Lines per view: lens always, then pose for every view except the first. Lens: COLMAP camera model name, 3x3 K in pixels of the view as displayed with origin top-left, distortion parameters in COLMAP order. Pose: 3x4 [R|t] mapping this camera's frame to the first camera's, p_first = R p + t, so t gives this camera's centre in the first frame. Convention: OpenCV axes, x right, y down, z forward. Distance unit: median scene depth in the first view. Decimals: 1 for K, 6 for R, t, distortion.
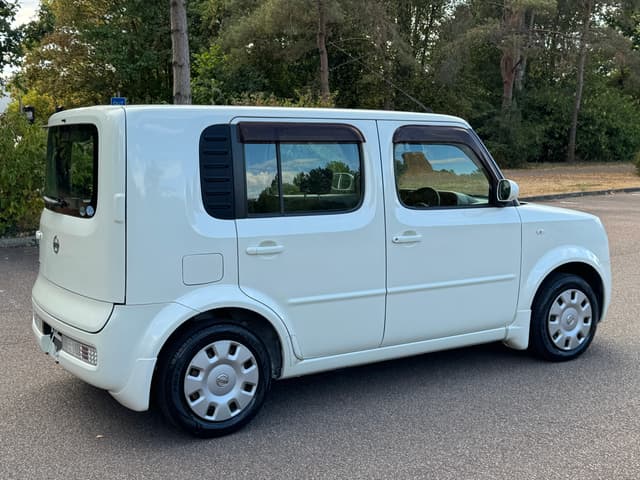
lens RADIAL K [[794.1, 0, 320.0], [0, 794.1, 240.0], [0, 0, 1]] dist [0.203453, -0.447545]
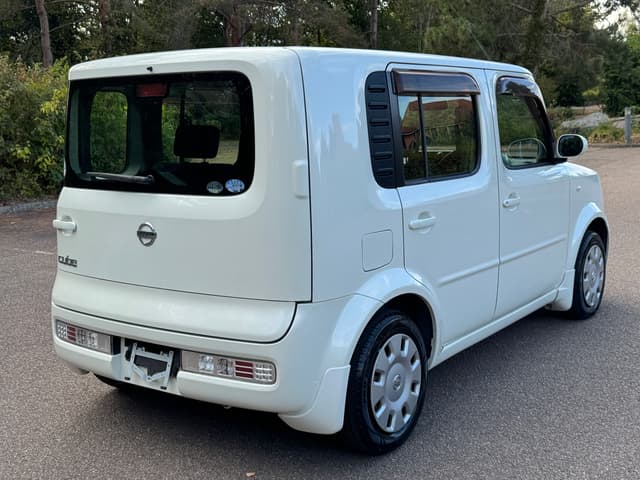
lens RADIAL K [[794.1, 0, 320.0], [0, 794.1, 240.0], [0, 0, 1]] dist [0.203453, -0.447545]
pose [[0.925404, -0.073399, 0.371807, -0.485771], [0.061550, 0.997149, 0.043655, -0.012817], [-0.373952, -0.017513, 0.927283, 0.258255]]
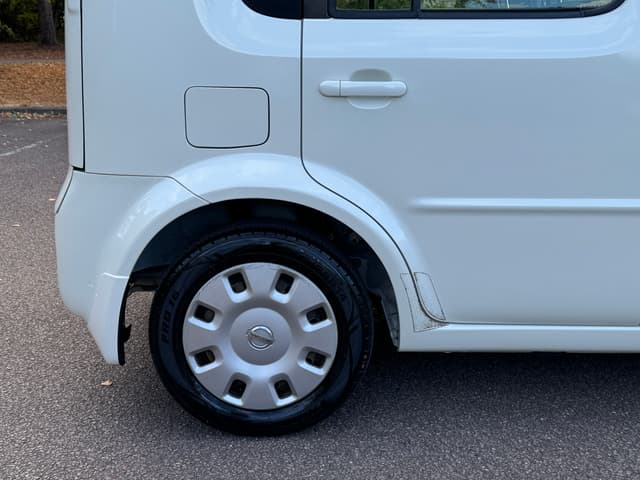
lens RADIAL K [[794.1, 0, 320.0], [0, 794.1, 240.0], [0, 0, 1]] dist [0.203453, -0.447545]
pose [[0.856627, 0.136654, -0.497510, 0.158970], [-0.068091, 0.985795, 0.153533, 0.029907], [0.511424, -0.097645, 0.853763, 0.572168]]
